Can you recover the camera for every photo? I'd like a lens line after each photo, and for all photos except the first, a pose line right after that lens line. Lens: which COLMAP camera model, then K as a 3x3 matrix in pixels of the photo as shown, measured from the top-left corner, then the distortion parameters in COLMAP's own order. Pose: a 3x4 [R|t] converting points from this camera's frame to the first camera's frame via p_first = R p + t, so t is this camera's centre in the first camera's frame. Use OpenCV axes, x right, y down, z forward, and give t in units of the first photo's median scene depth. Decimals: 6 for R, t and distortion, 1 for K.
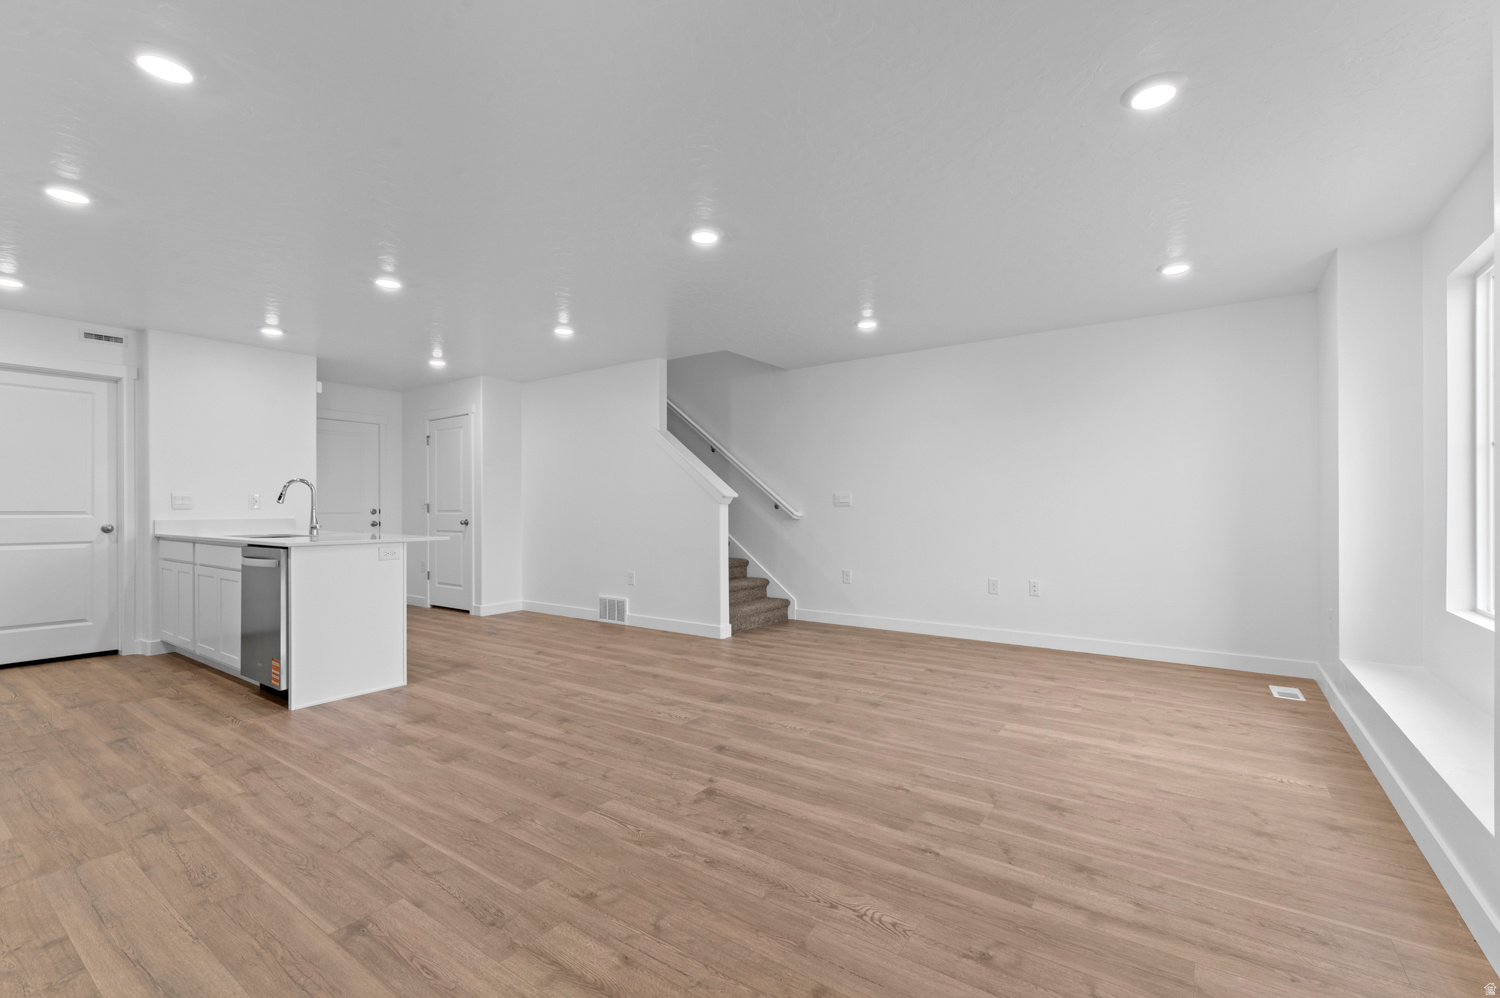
lens RADIAL K [[643.1, 0, 752.9], [0, 643.1, 498.7], [0, 0, 1]] dist [0.001706, -0.000076]
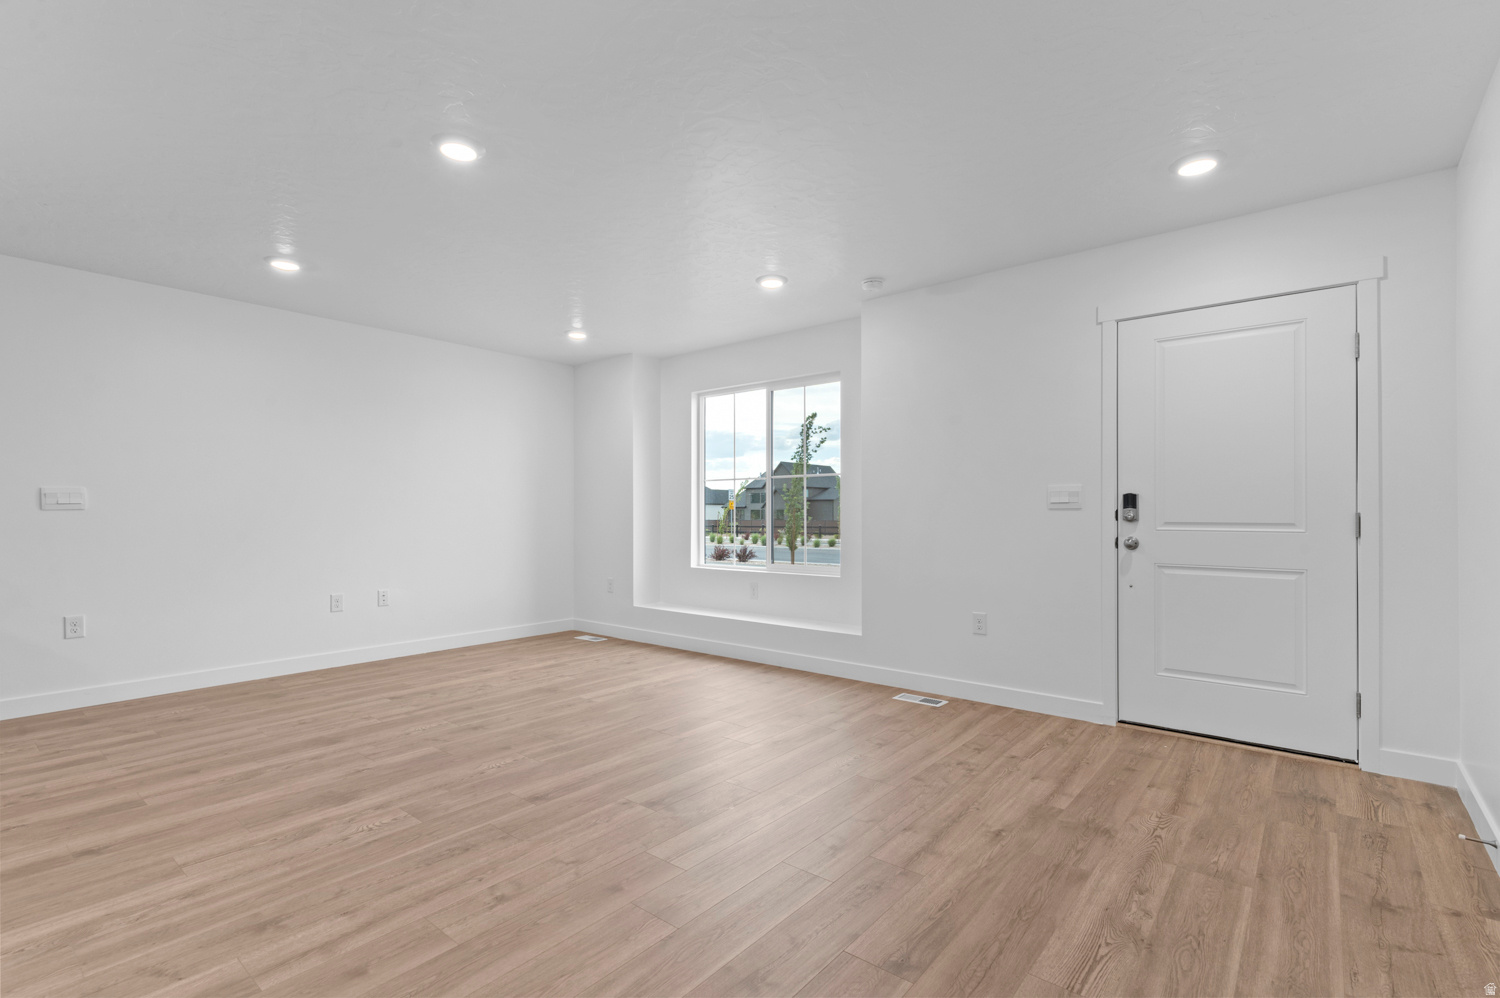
lens RADIAL K [[695.4, 0, 751.7], [0, 695.4, 509.6], [0, 0, 1]] dist [0.009103, 0.000804]
pose [[0.074191, 0.007076, 0.997219, -0.722089], [-0.014547, 0.999876, -0.006012, 0.010055], [-0.997138, -0.014060, 0.074285, 0.506899]]
